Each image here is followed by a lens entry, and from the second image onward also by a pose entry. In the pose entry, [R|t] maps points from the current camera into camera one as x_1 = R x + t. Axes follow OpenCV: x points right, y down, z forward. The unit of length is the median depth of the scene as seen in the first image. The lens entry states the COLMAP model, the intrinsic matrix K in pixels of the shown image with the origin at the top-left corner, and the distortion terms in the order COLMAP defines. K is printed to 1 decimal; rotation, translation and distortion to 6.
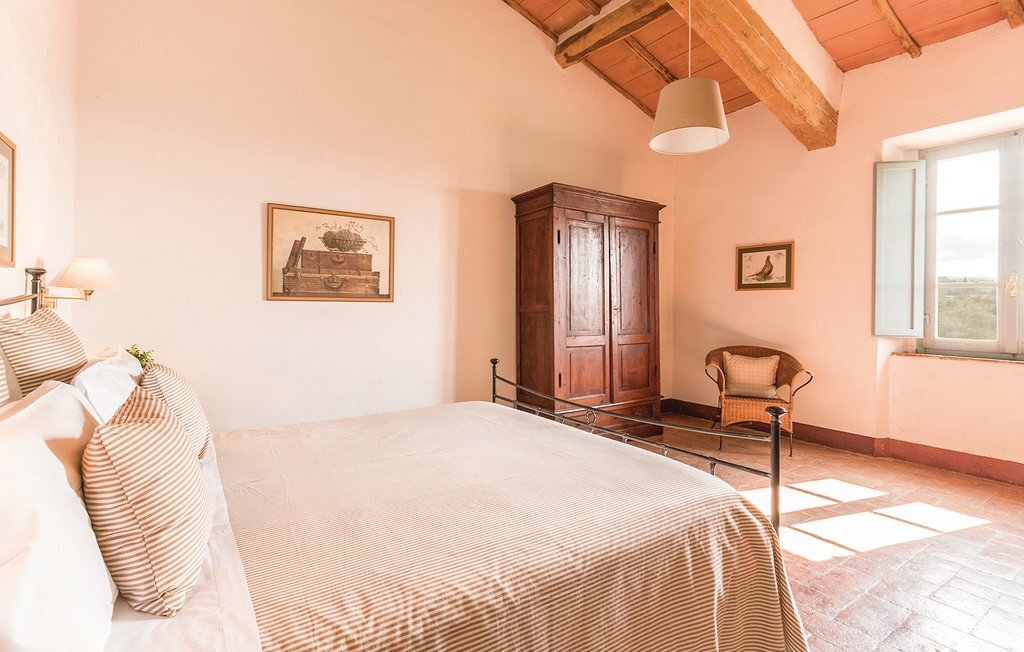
lens RADIAL K [[477.9, 0, 495.8], [0, 477.9, 311.0], [0, 0, 1]] dist [-0.001655, -0.000198]
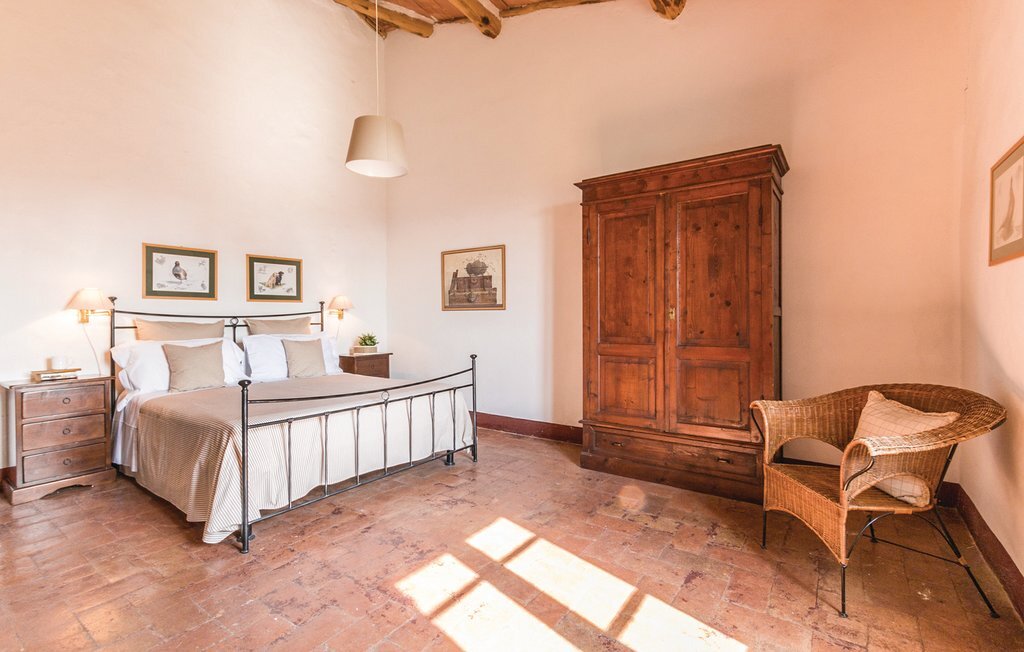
lens RADIAL K [[477.9, 0, 495.8], [0, 477.9, 311.0], [0, 0, 1]] dist [-0.001655, -0.000198]
pose [[0.346603, -0.018571, -0.937828, 1.054549], [0.003245, 0.999822, -0.018600, 0.008835], [0.938006, 0.003404, 0.346602, 0.560966]]
